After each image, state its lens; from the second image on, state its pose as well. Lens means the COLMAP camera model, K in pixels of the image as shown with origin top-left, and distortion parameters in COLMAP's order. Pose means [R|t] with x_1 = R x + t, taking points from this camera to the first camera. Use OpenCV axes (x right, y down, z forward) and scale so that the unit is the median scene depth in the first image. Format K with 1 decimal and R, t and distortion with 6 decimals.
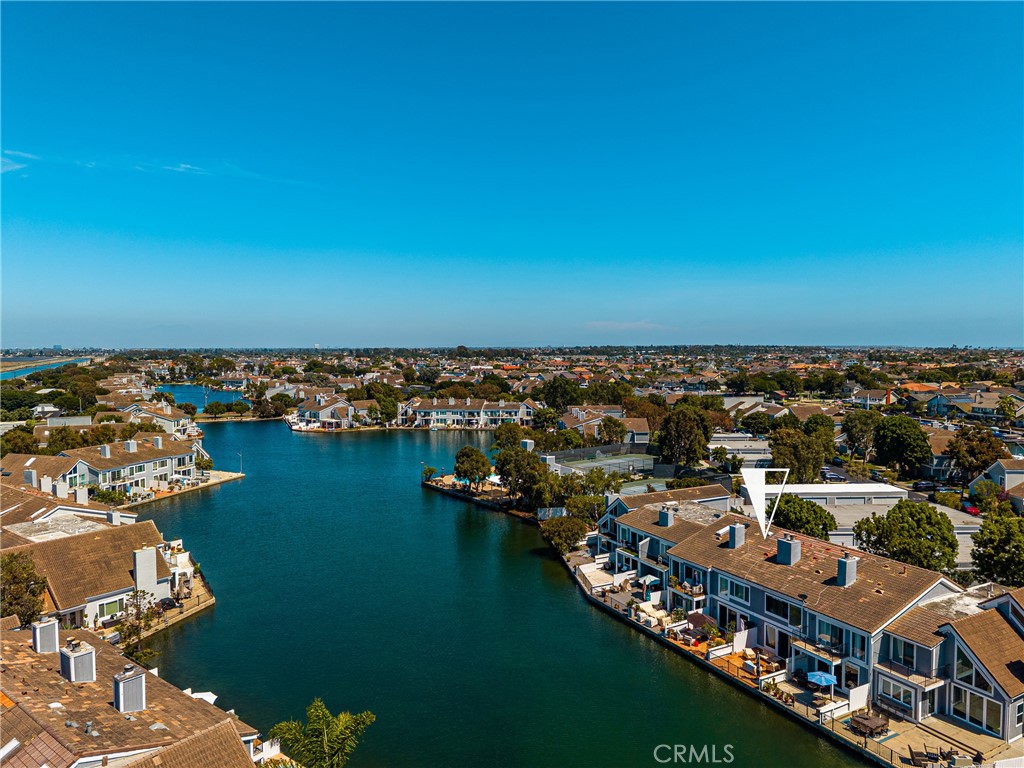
lens RADIAL K [[683.7, 0, 512.0], [0, 683.7, 384.0], [0, 0, 1]] dist [0.035841, -0.033990]
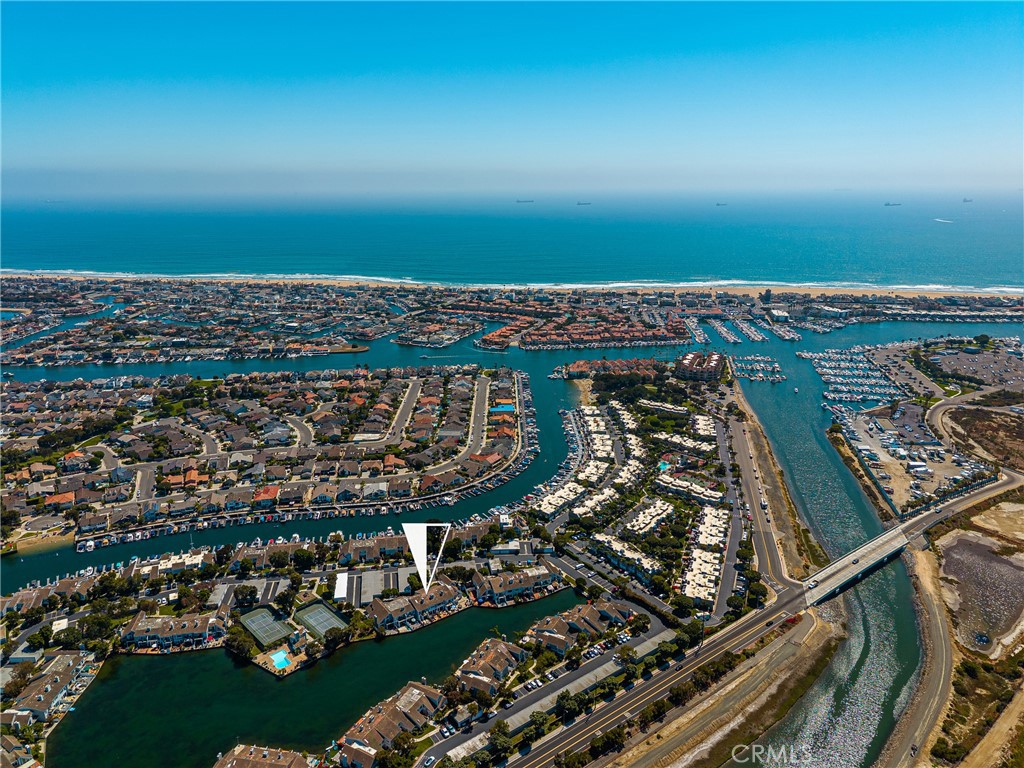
lens RADIAL K [[690.2, 0, 500.3], [0, 690.2, 343.7], [0, 0, 1]] dist [0.124978, -0.259529]
pose [[-0.129718, -0.221194, 0.966564, -4.114658], [0.061982, 0.971085, 0.230546, -2.643295], [-0.989612, 0.089816, -0.112257, 0.727801]]
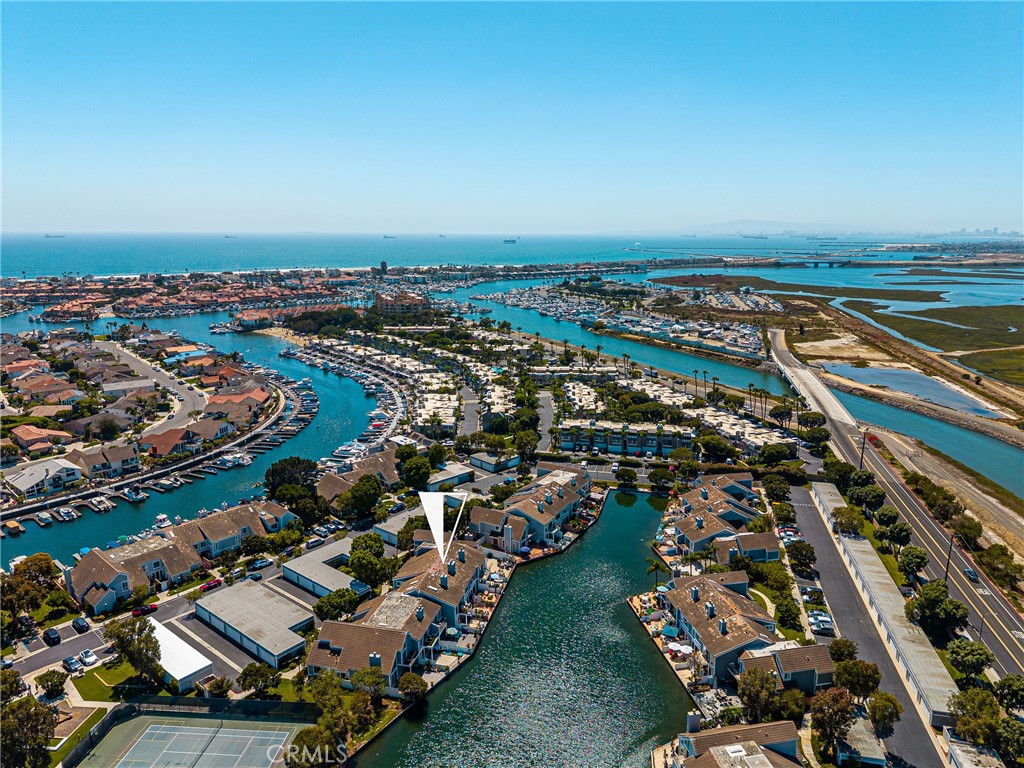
lens RADIAL K [[678.7, 0, 531.1], [0, 678.7, 384.6], [0, 0, 1]] dist [0.028339, -0.030742]
pose [[-0.762957, -0.143373, 0.630349, -1.008728], [0.034692, 0.964609, 0.261391, -0.819260], [-0.645517, 0.221298, -0.730982, 1.985210]]
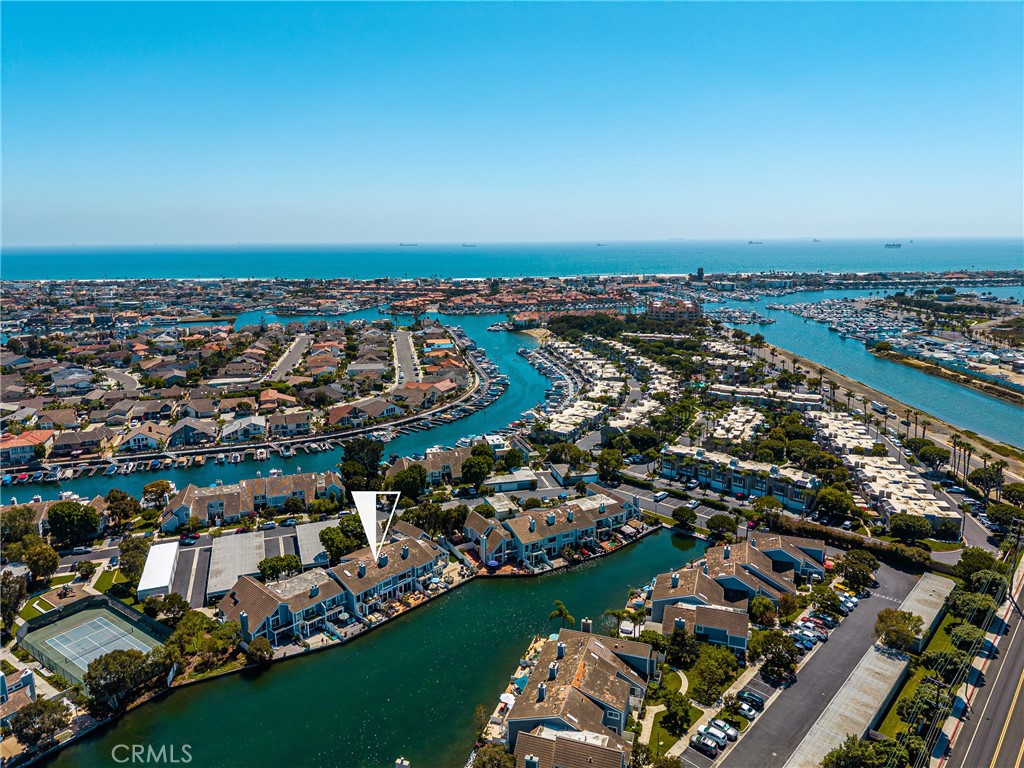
lens RADIAL K [[683.7, 0, 512.0], [0, 683.7, 384.0], [0, 0, 1]] dist [0.035841, -0.033990]
pose [[-0.312146, -0.192364, 0.930355, -1.603173], [0.064183, 0.972779, 0.222669, -0.747734], [-0.947864, 0.129218, -0.291303, 0.978315]]
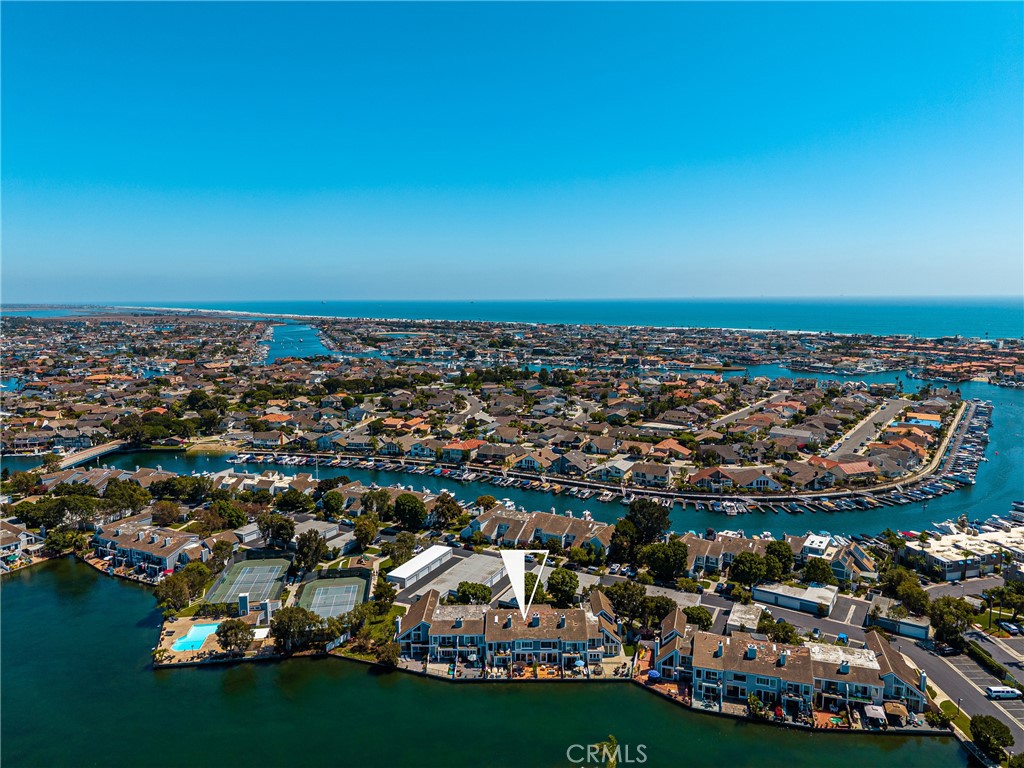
lens RADIAL K [[683.7, 0, 512.0], [0, 683.7, 384.0], [0, 0, 1]] dist [0.035841, -0.033990]
pose [[0.480503, -0.113348, 0.869637, -1.367288], [0.054367, 0.993555, 0.099460, -0.689003], [-0.875306, -0.000511, 0.483569, -0.094129]]
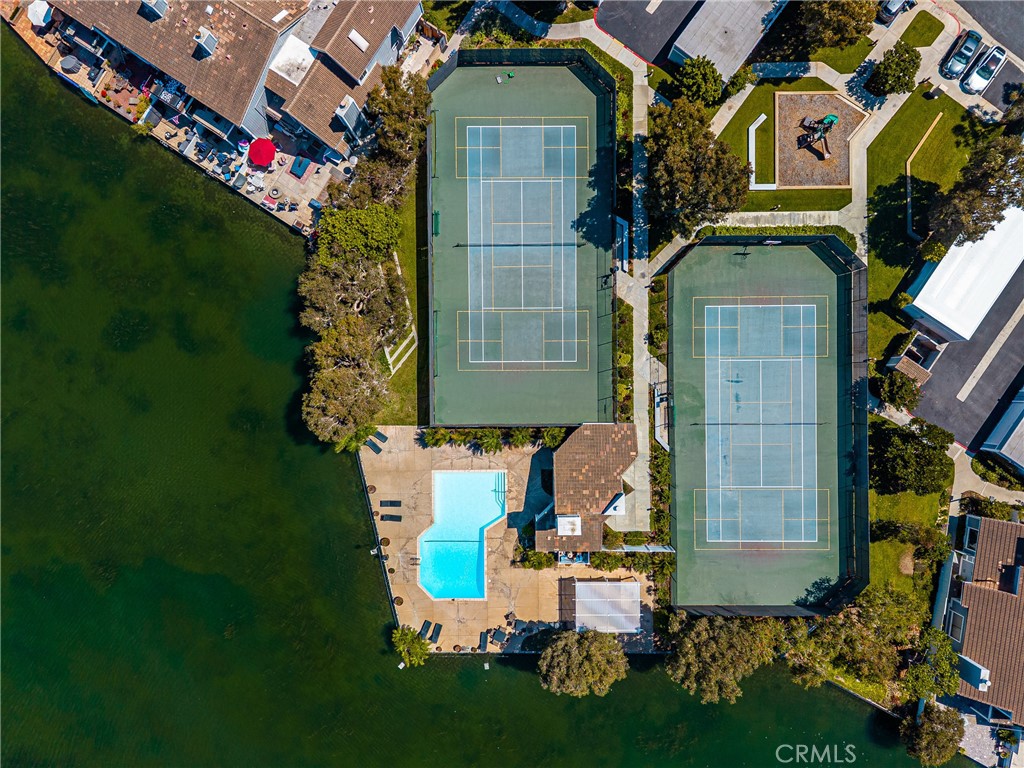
lens RADIAL K [[683.7, 0, 512.0], [0, 683.7, 384.0], [0, 0, 1]] dist [0.035841, -0.033990]
pose [[0.589307, -0.807880, -0.006875, 0.143137], [0.053875, 0.030806, 0.998072, -0.657694], [-0.806111, -0.588541, 0.061679, 1.799771]]
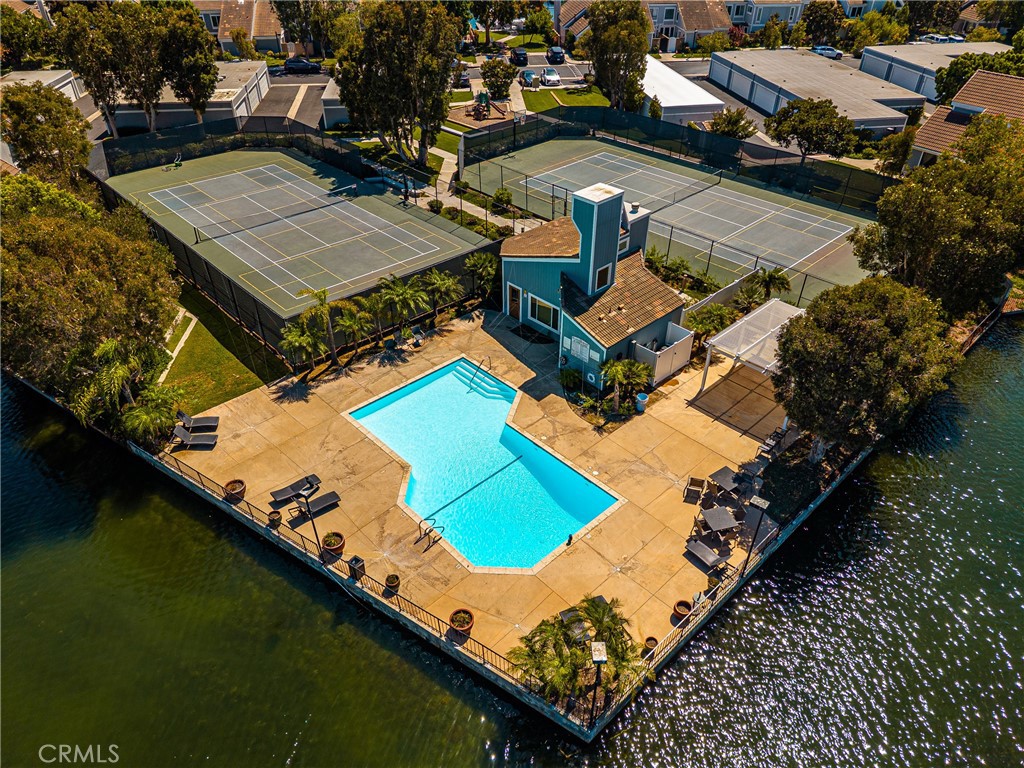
lens RADIAL K [[683.7, 0, 512.0], [0, 683.7, 384.0], [0, 0, 1]] dist [0.035841, -0.033990]
pose [[-0.117617, -0.584684, 0.802690, -0.366850], [0.049348, 0.803861, 0.592767, -0.016944], [-0.991832, 0.109330, -0.065694, 1.792919]]
